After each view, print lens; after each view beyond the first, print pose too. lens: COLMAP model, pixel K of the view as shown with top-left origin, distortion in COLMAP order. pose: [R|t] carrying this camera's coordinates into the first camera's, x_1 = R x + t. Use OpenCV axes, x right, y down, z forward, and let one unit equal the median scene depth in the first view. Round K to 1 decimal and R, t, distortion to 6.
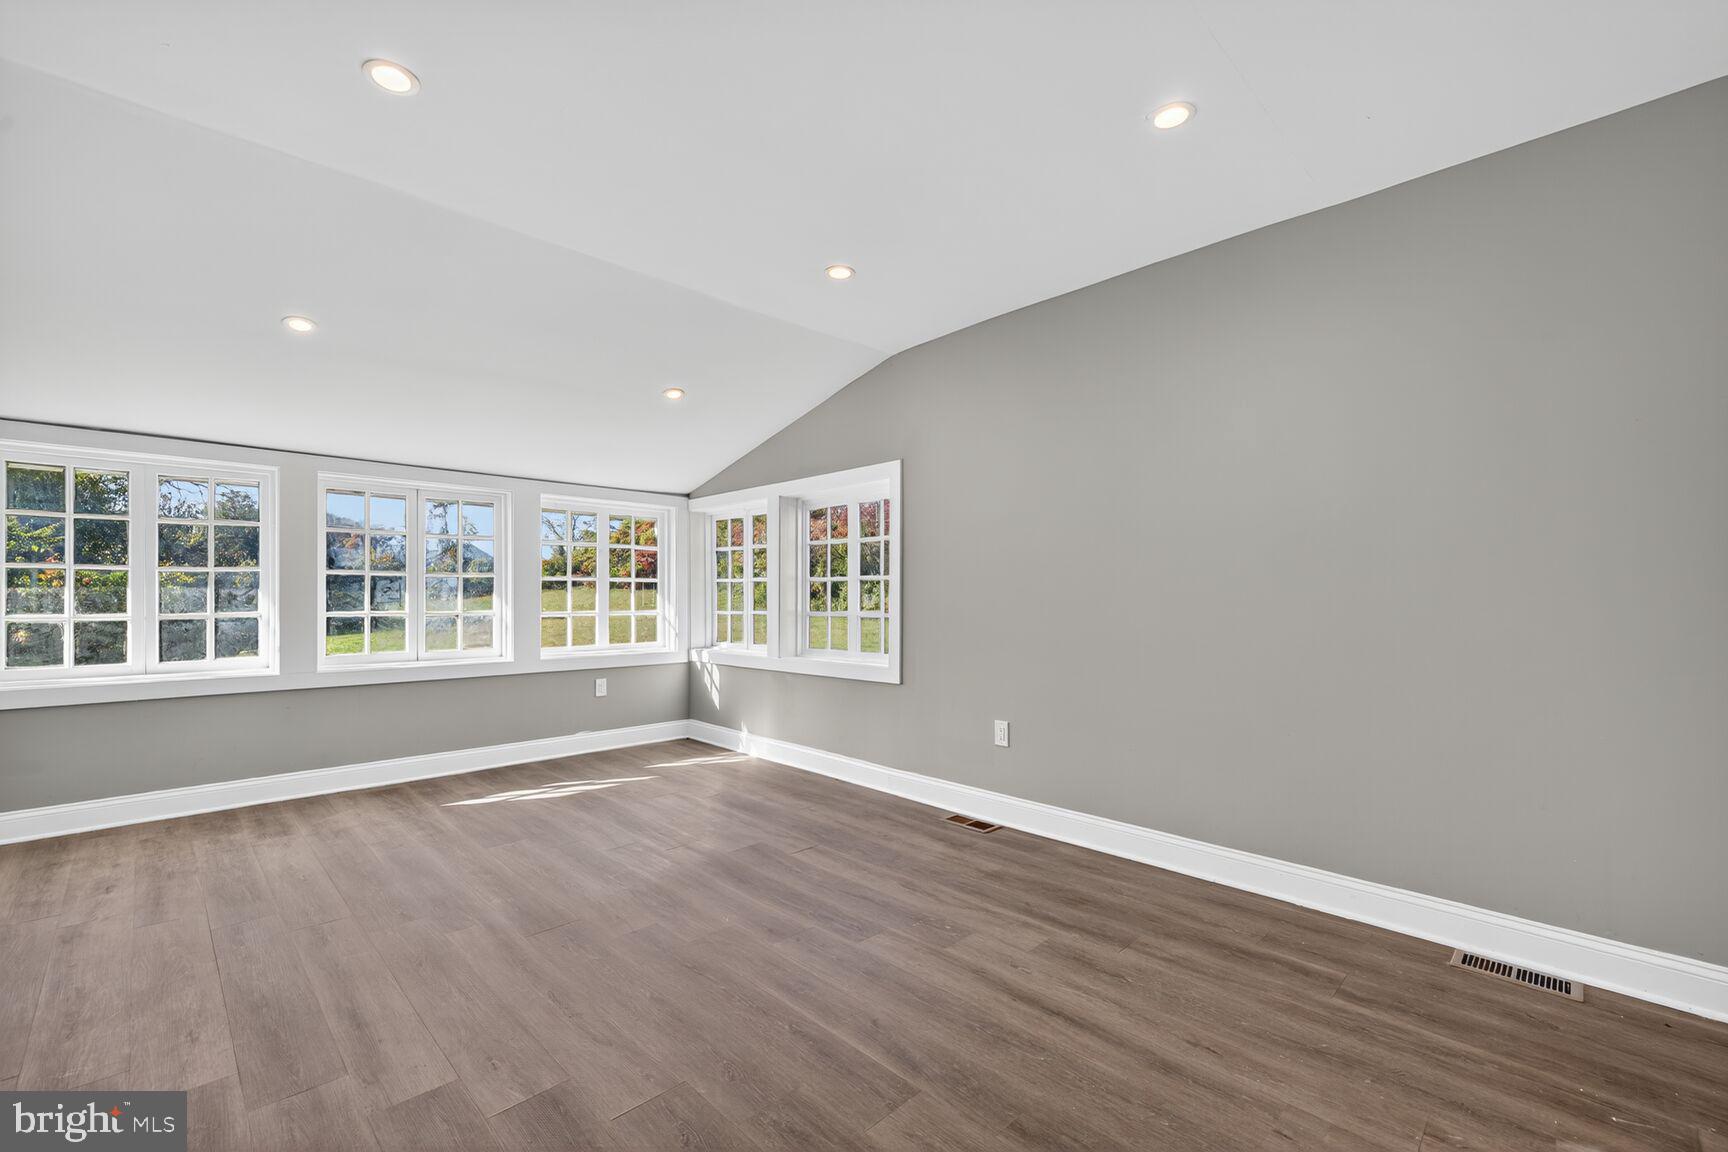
lens RADIAL K [[709.8, 0, 866.3], [0, 709.8, 601.0], [0, 0, 1]] dist [0.001842, -0.000073]
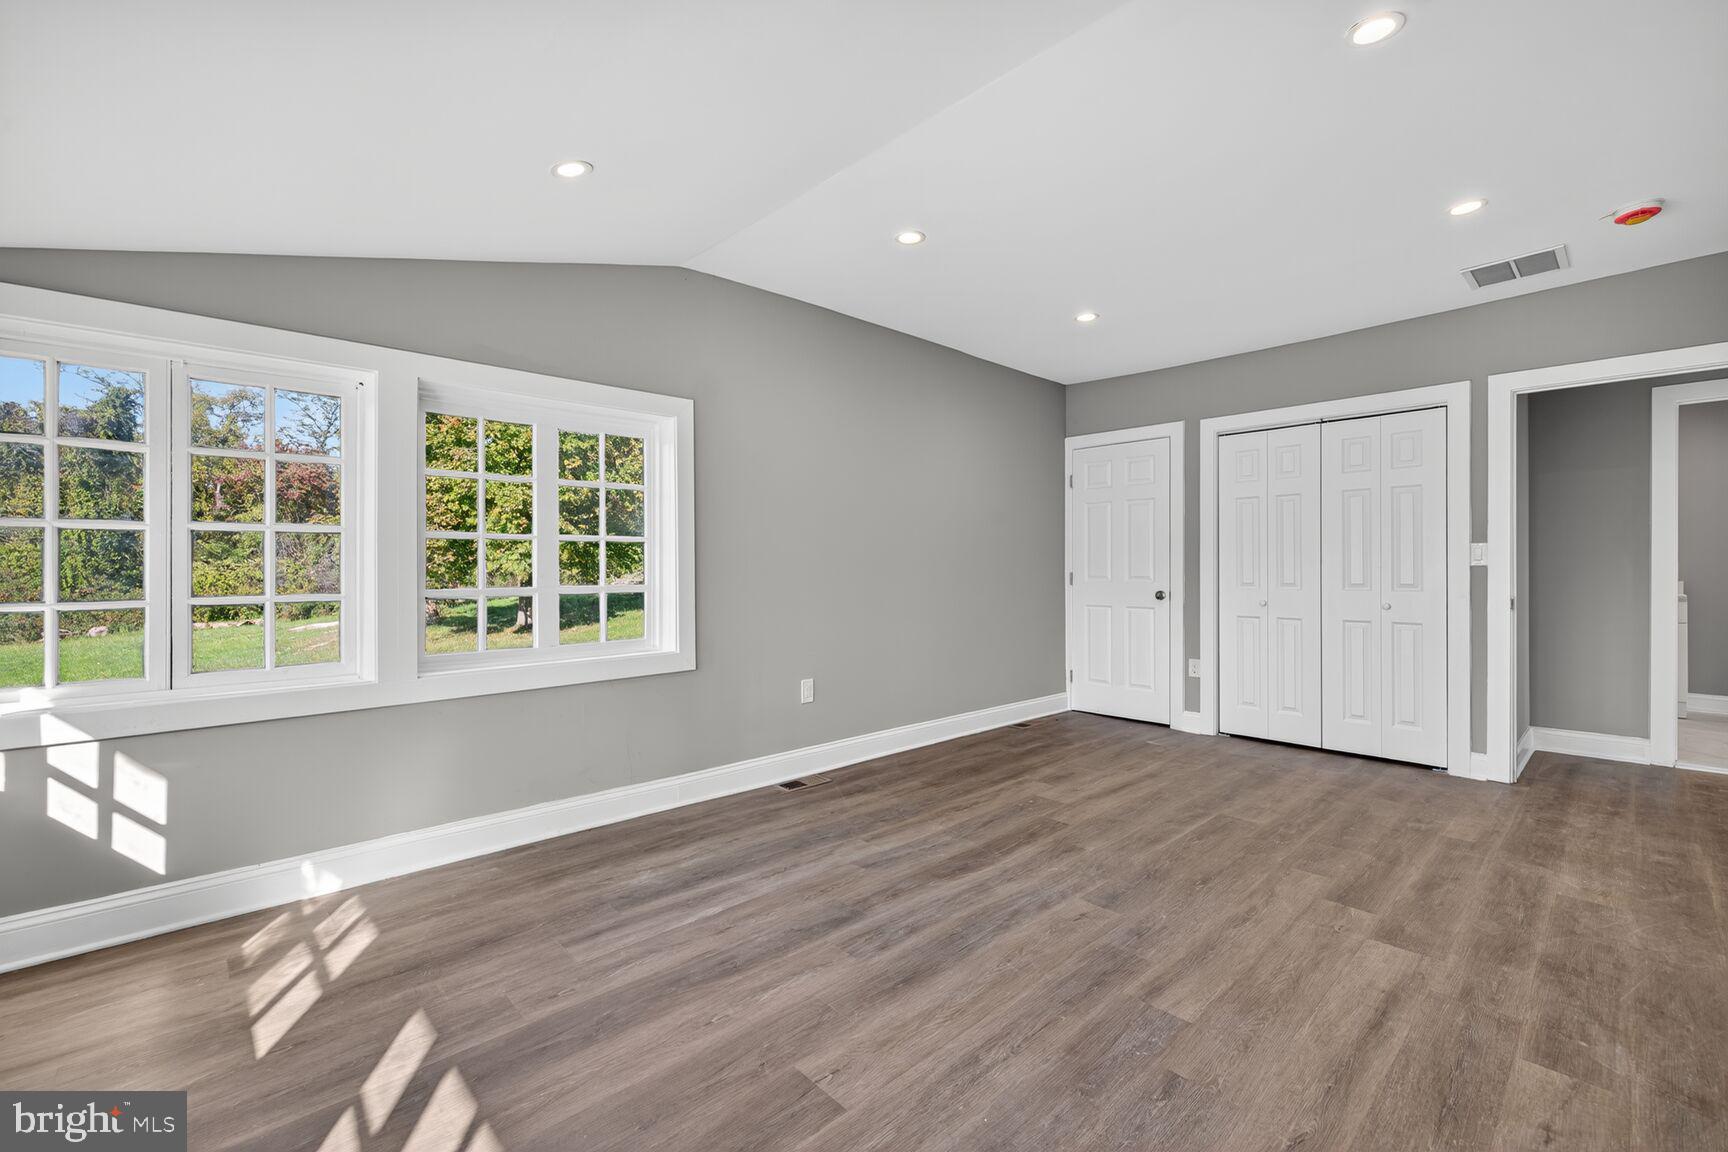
lens RADIAL K [[717.0, 0, 870.8], [0, 717.0, 567.3], [0, 0, 1]] dist [0.014288, -0.000435]
pose [[0.040899, -0.004153, 0.999155, -0.985451], [0.005885, 0.999975, 0.003915, -0.005642], [-0.999146, 0.005719, 0.040923, 0.946179]]
